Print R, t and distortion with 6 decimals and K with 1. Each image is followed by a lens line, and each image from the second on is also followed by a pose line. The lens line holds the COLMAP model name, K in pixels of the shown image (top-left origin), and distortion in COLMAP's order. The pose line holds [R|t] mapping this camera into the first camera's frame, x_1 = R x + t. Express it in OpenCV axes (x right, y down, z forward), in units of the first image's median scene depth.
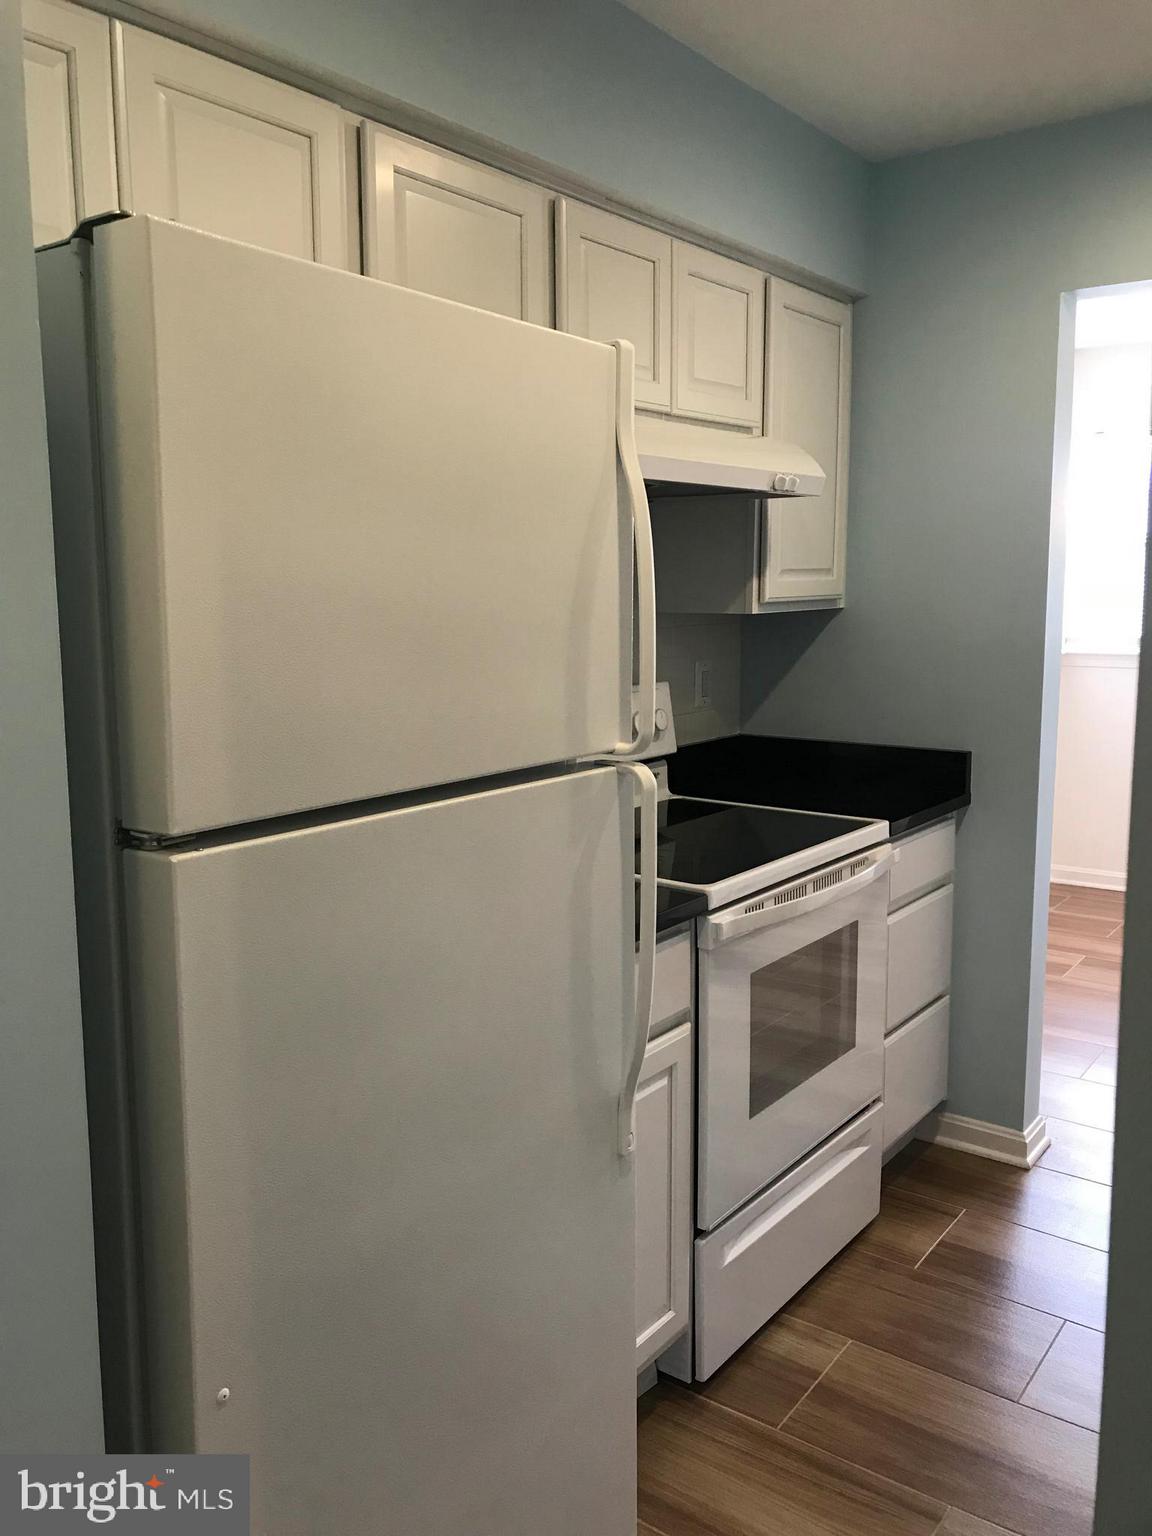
lens RADIAL K [[1259.7, 0, 576.0], [0, 1259.7, 768.0], [0, 0, 1]] dist [0.032415, -0.008839]
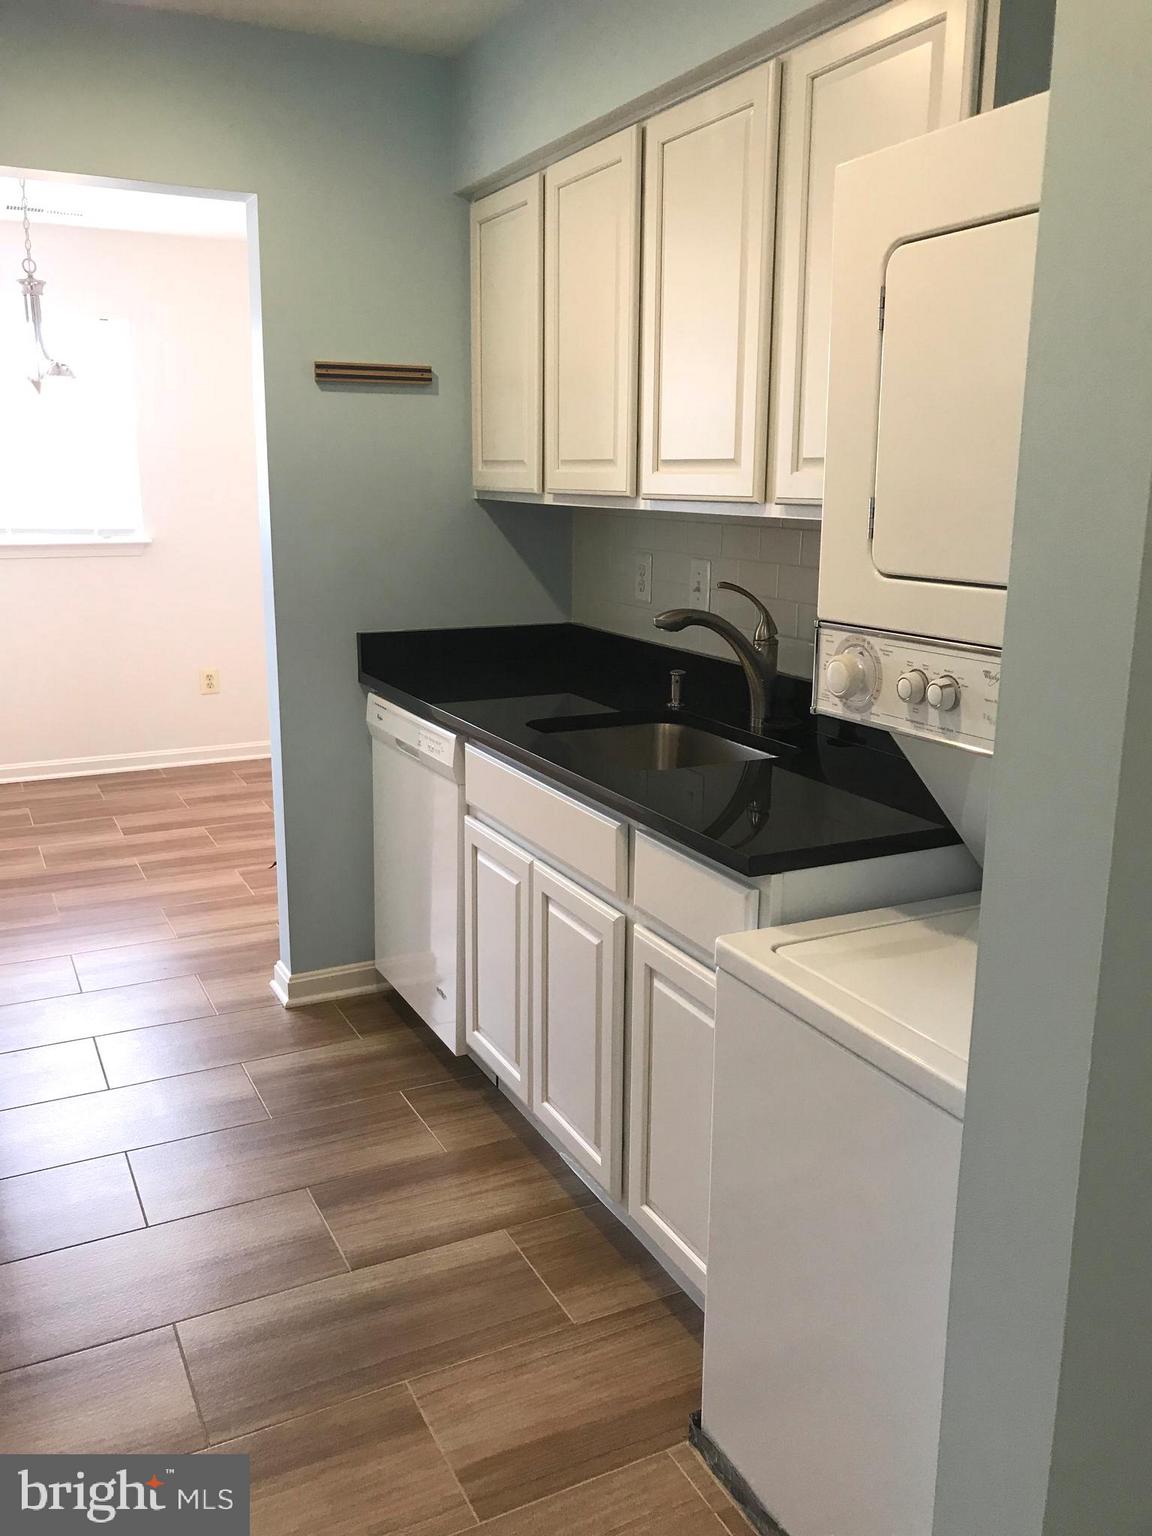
lens RADIAL K [[1259.7, 0, 576.0], [0, 1259.7, 768.0], [0, 0, 1]] dist [0.032415, -0.008839]
pose [[-0.443969, 0.206403, -0.871946, 0.796155], [-0.139659, 0.945275, 0.294872, -0.201684], [0.885092, 0.252689, -0.390847, 1.303934]]
